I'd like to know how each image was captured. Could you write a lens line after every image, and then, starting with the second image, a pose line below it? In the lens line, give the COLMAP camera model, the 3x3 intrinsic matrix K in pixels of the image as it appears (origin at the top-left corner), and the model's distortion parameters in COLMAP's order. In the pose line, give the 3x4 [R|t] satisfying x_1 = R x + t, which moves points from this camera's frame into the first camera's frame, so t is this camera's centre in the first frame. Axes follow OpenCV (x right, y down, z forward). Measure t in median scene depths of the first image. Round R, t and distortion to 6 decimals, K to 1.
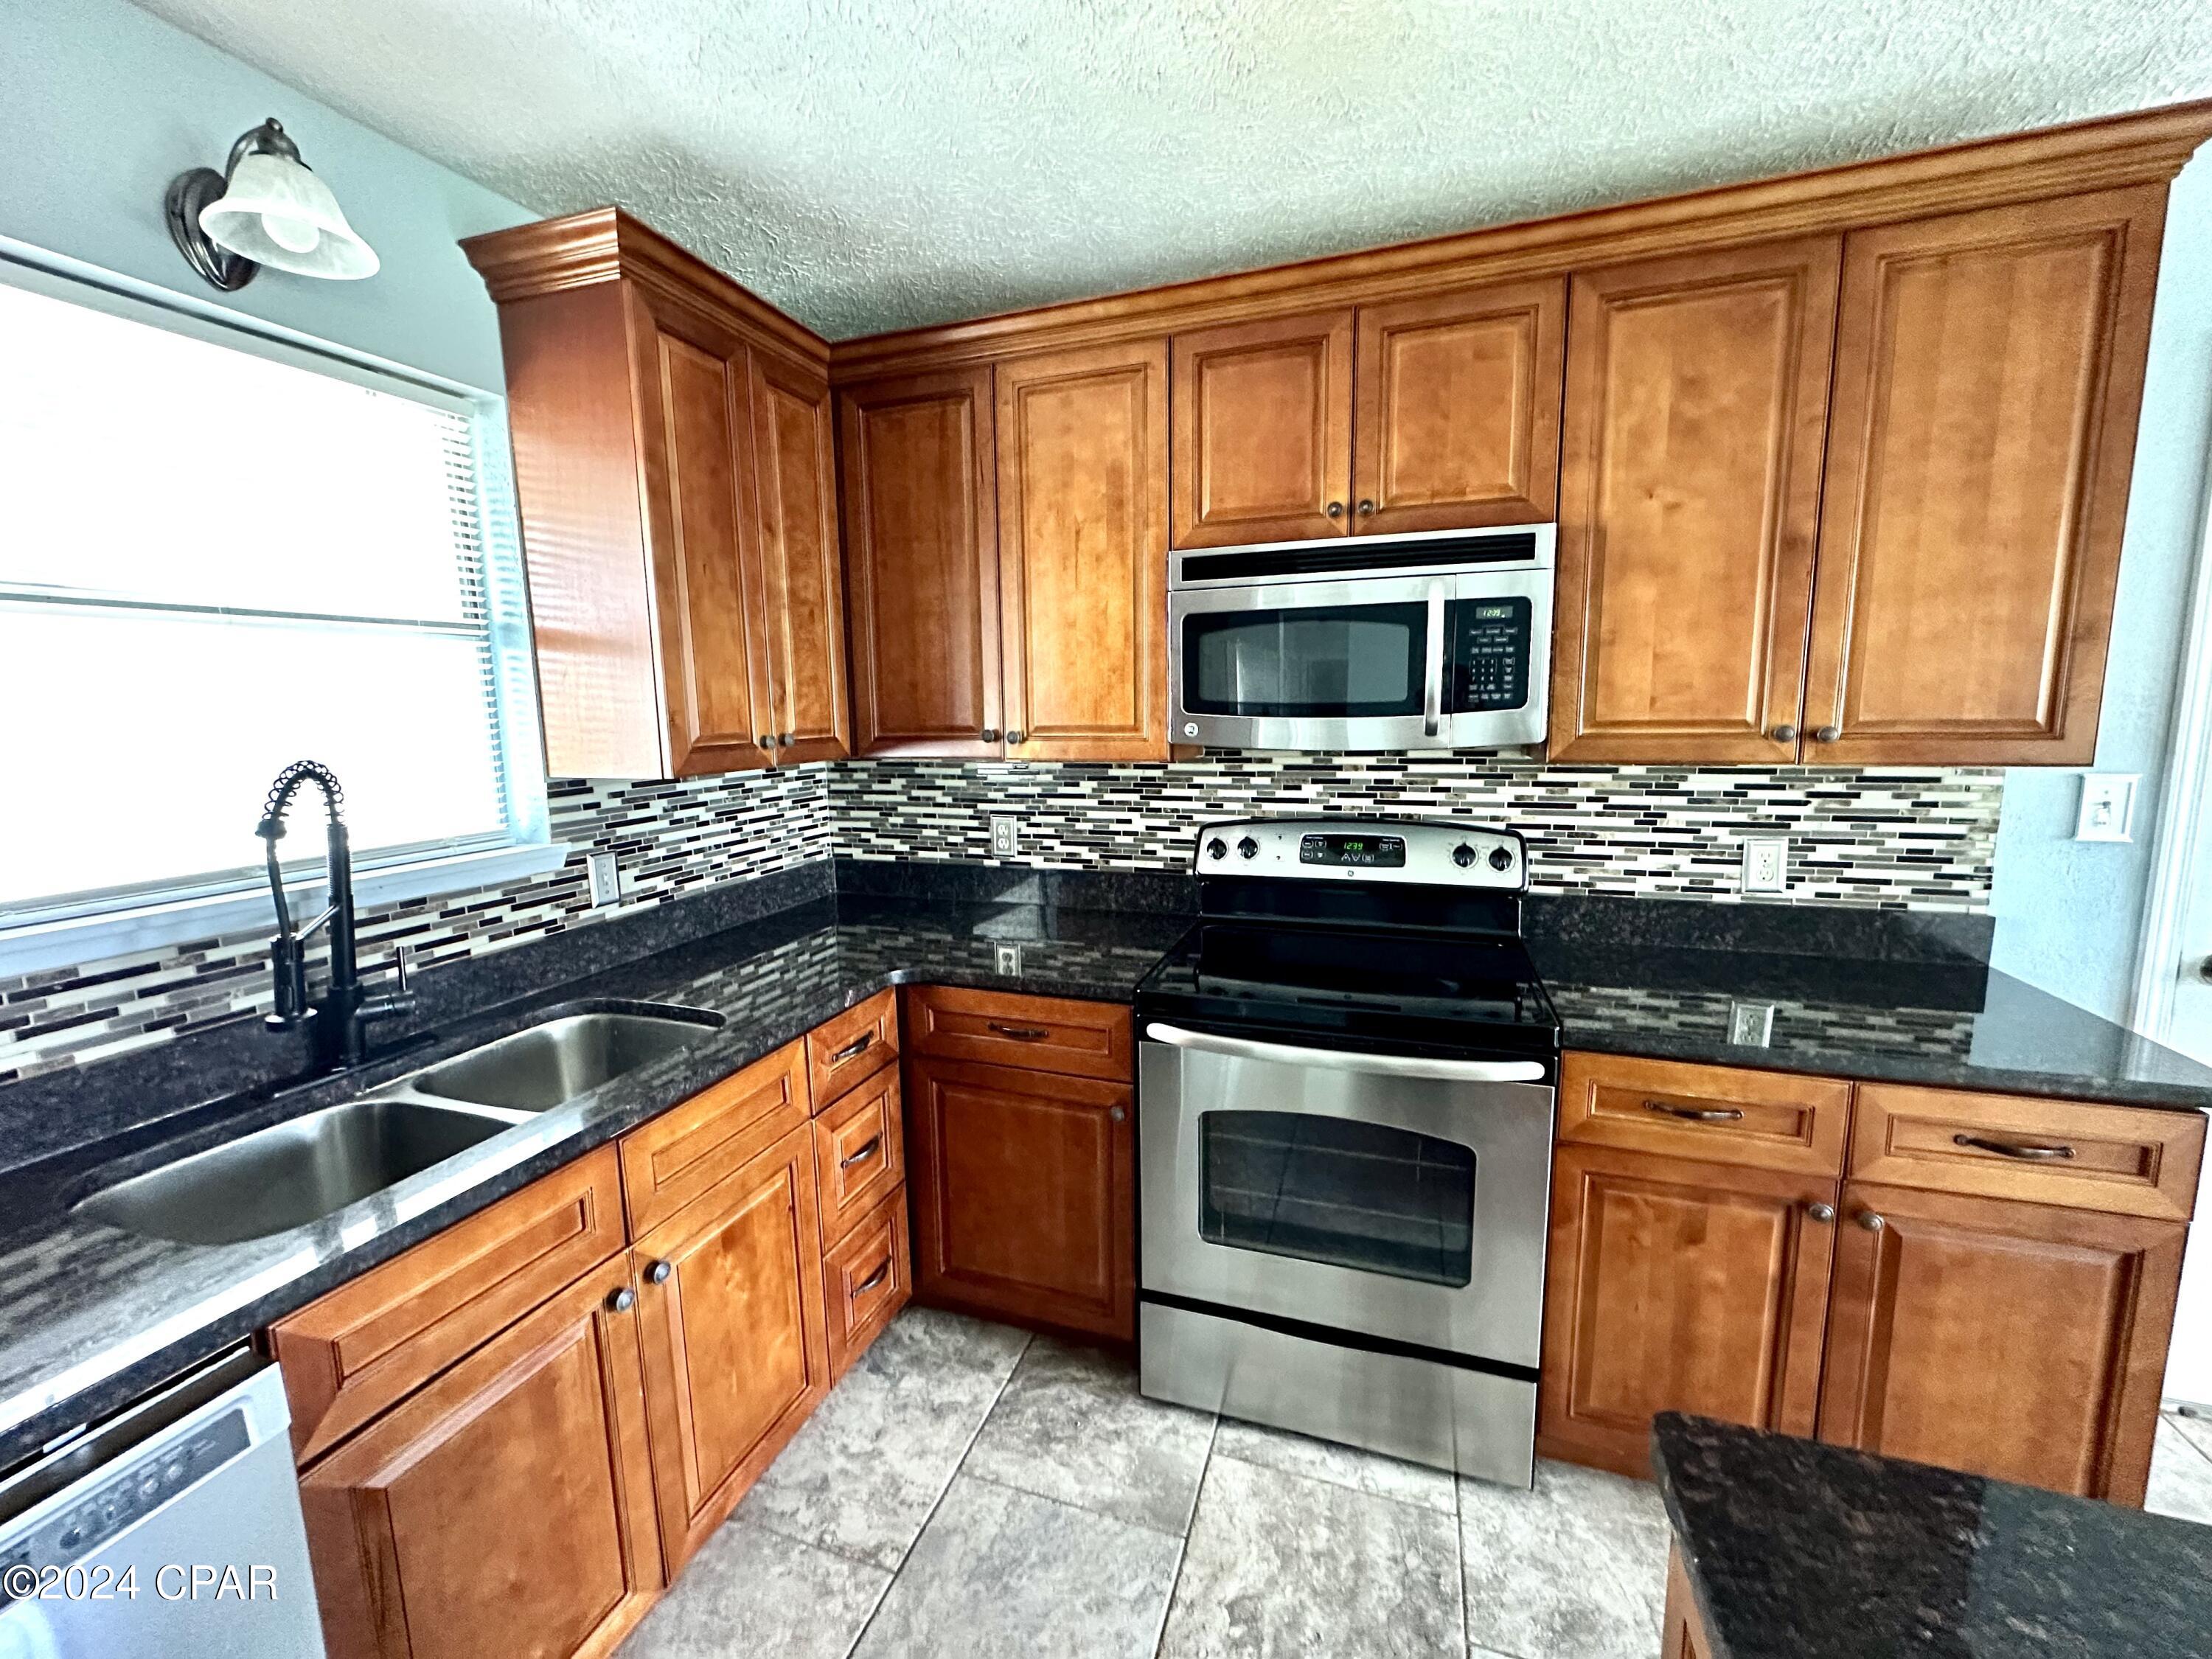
lens RADIAL K [[880.9, 0, 1102.1], [0, 880.9, 831.7], [0, 0, 1]] dist [-0.001341, 0.000984]
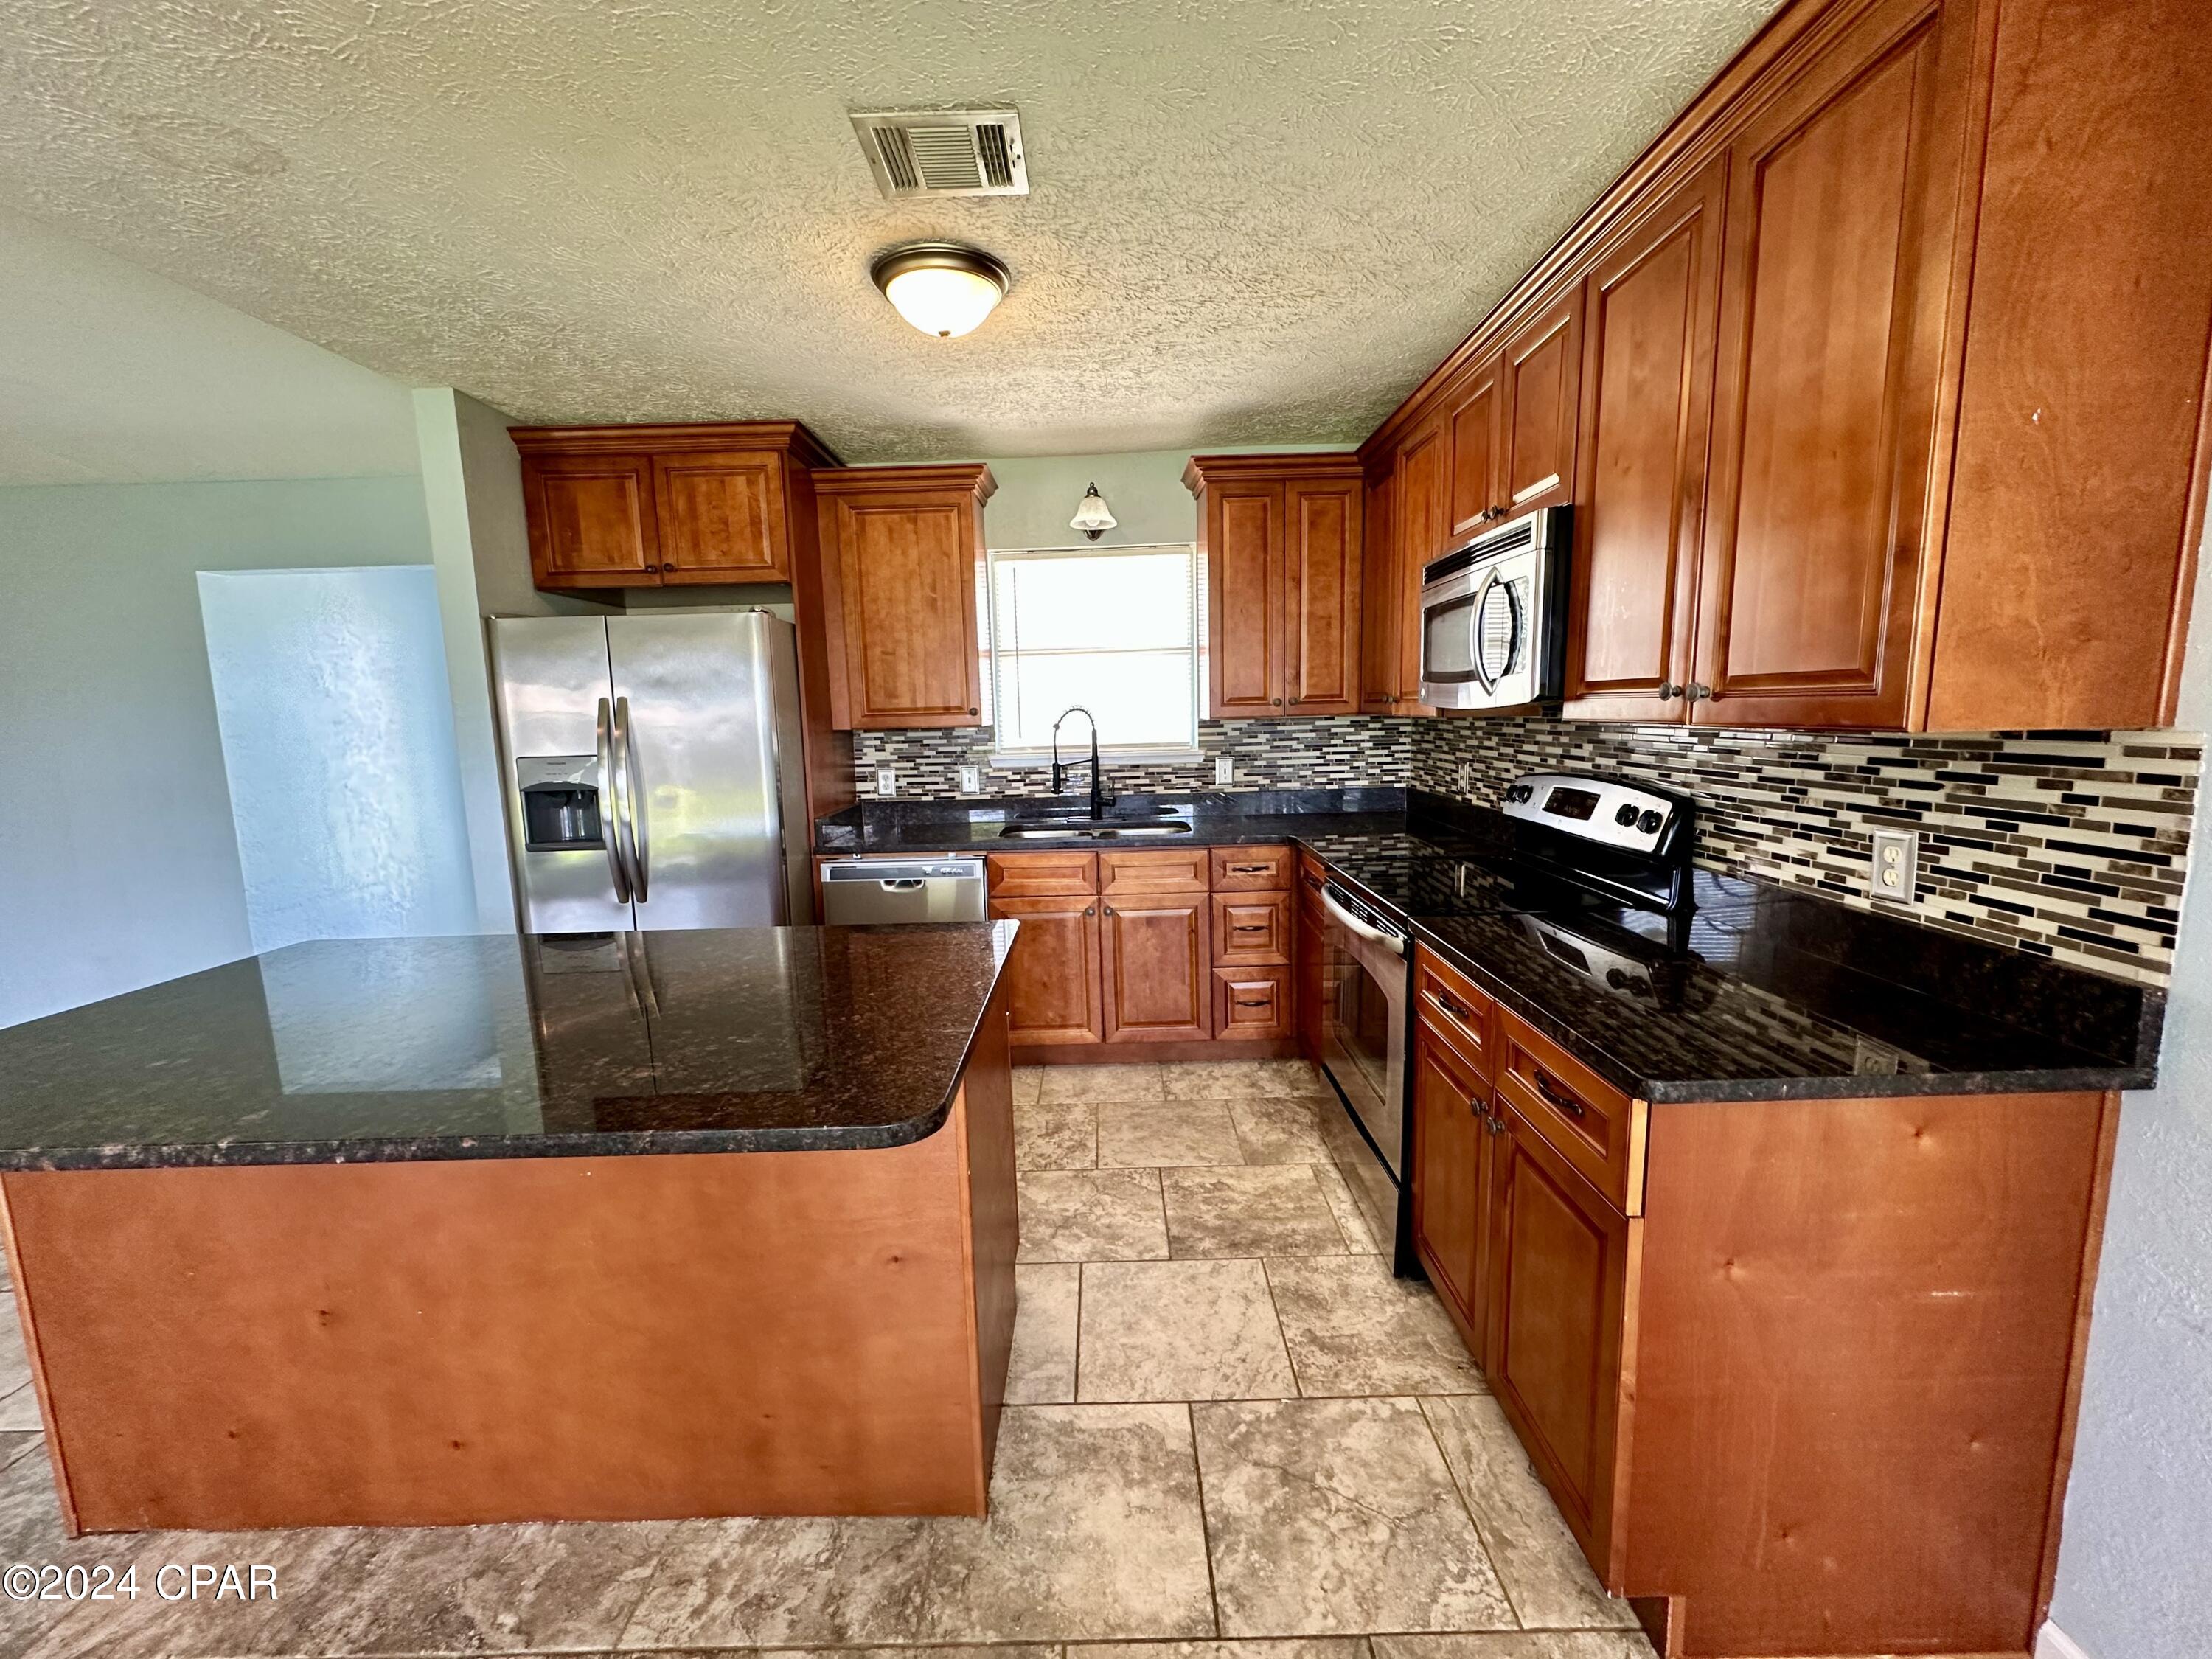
lens RADIAL K [[880.9, 0, 1108.0], [0, 880.9, 830.5], [0, 0, 1]] dist [-0.001341, 0.000984]
pose [[0.325230, 0.138382, -0.935455, 1.235133], [-0.113409, 0.987803, 0.106697, 0.003615], [0.938810, 0.071388, 0.336957, 0.095949]]
